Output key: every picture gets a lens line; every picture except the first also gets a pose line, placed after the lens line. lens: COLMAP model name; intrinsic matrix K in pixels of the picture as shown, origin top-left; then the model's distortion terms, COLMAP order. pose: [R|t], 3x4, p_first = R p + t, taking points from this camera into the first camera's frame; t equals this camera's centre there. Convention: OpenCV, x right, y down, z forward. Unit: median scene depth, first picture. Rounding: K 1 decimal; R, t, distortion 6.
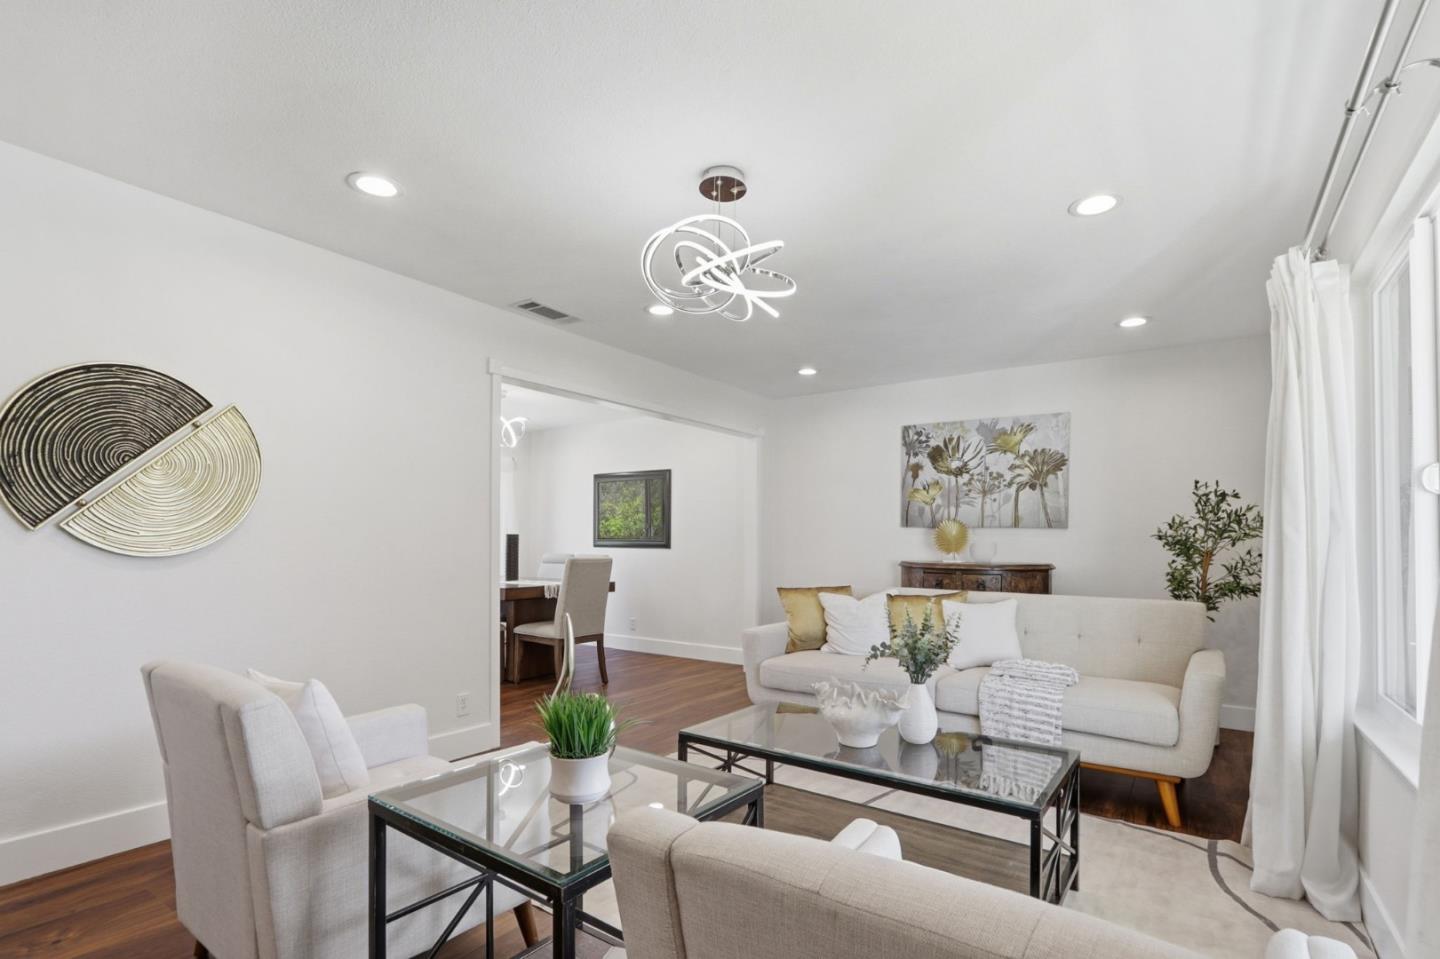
lens RADIAL K [[676.8, 0, 729.1], [0, 676.8, 526.7], [0, 0, 1]] dist [-0.002778, -0.000337]
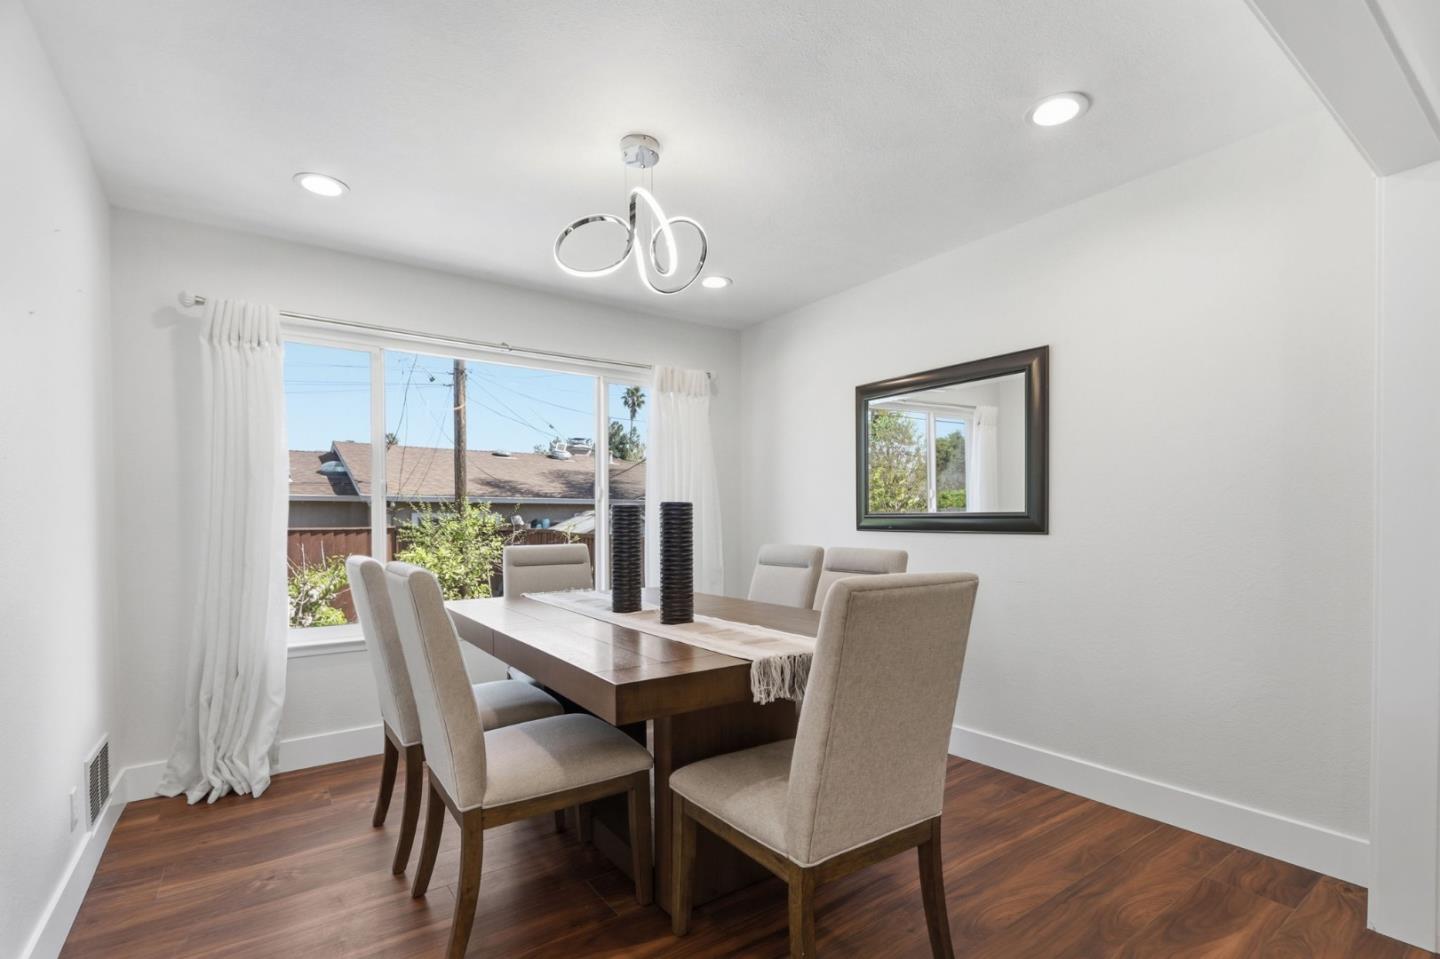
lens RADIAL K [[676.8, 0, 729.1], [0, 676.8, 526.7], [0, 0, 1]] dist [-0.002778, -0.000337]
pose [[0.946568, -0.002185, -0.322498, -0.197007], [0.012904, 0.999433, 0.031103, 0.016406], [0.322247, -0.033602, 0.946059, 0.762382]]
